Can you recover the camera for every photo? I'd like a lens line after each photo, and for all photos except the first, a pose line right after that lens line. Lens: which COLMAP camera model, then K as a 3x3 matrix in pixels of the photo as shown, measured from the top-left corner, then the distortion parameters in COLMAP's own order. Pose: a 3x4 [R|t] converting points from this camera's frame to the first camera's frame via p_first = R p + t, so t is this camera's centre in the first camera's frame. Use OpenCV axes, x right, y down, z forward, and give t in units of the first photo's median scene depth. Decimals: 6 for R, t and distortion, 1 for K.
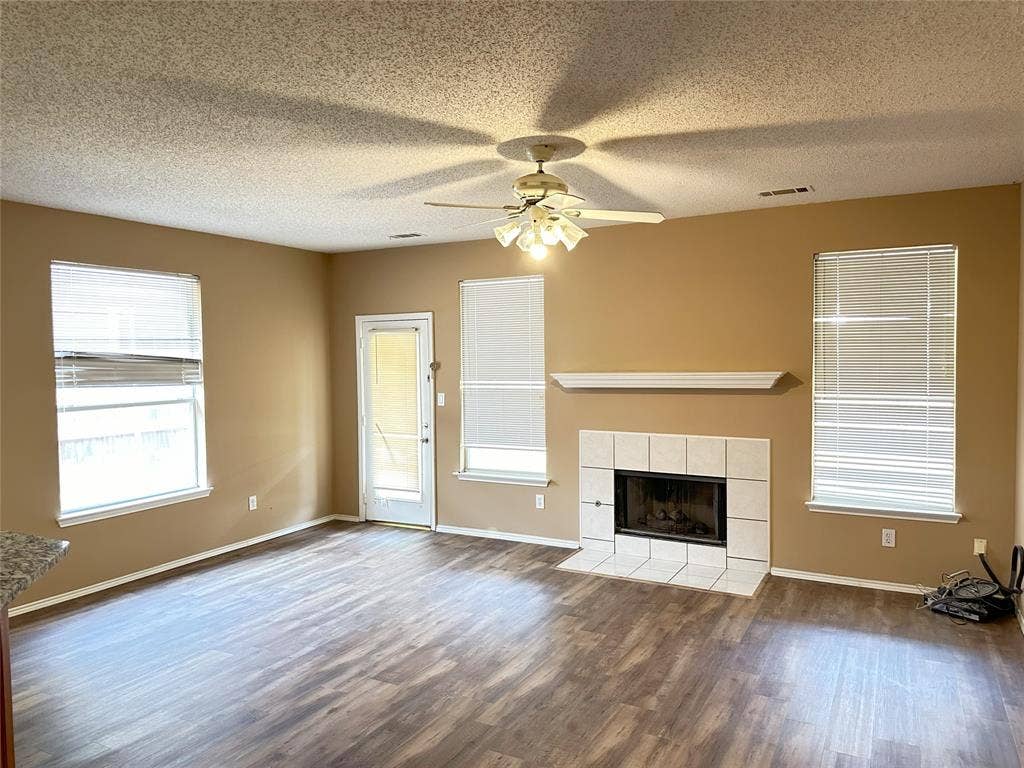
lens RADIAL K [[729.1, 0, 512.0], [0, 729.1, 384.0], [0, 0, 1]] dist [0.001397, -0.001092]
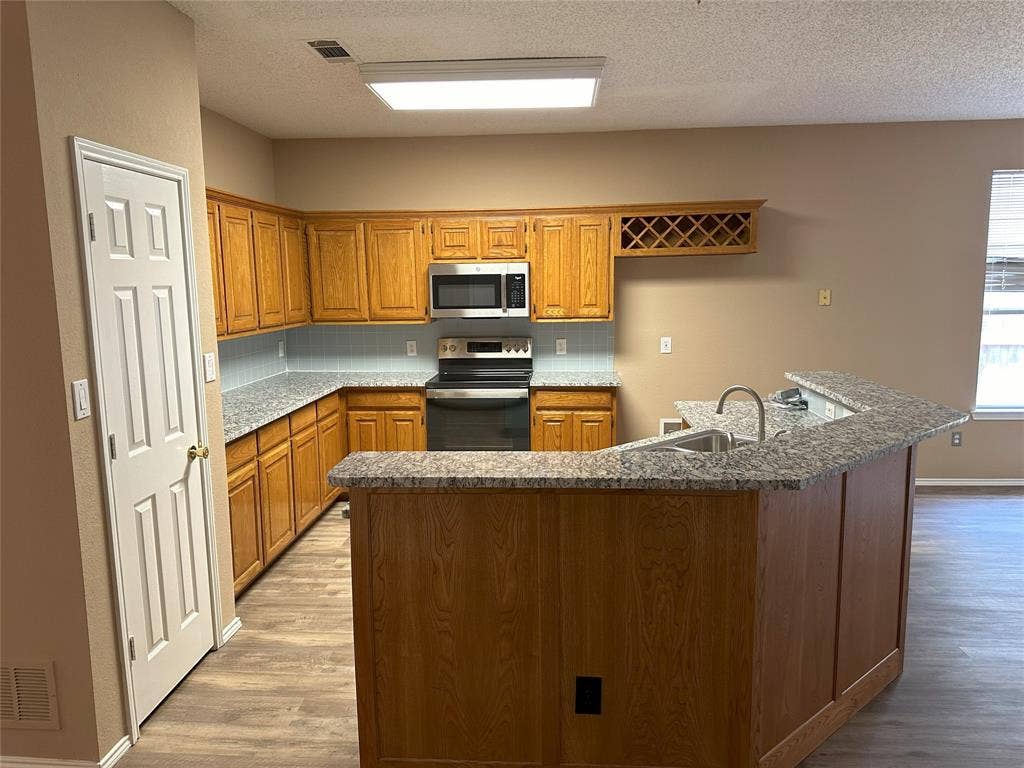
lens RADIAL K [[729.1, 0, 512.0], [0, 729.1, 384.0], [0, 0, 1]] dist [0.001397, -0.001092]
pose [[0.416125, 0.137734, -0.898816, 0.072738], [-0.027010, 0.989898, 0.139186, 0.009288], [0.908906, -0.033642, 0.415641, -0.088073]]
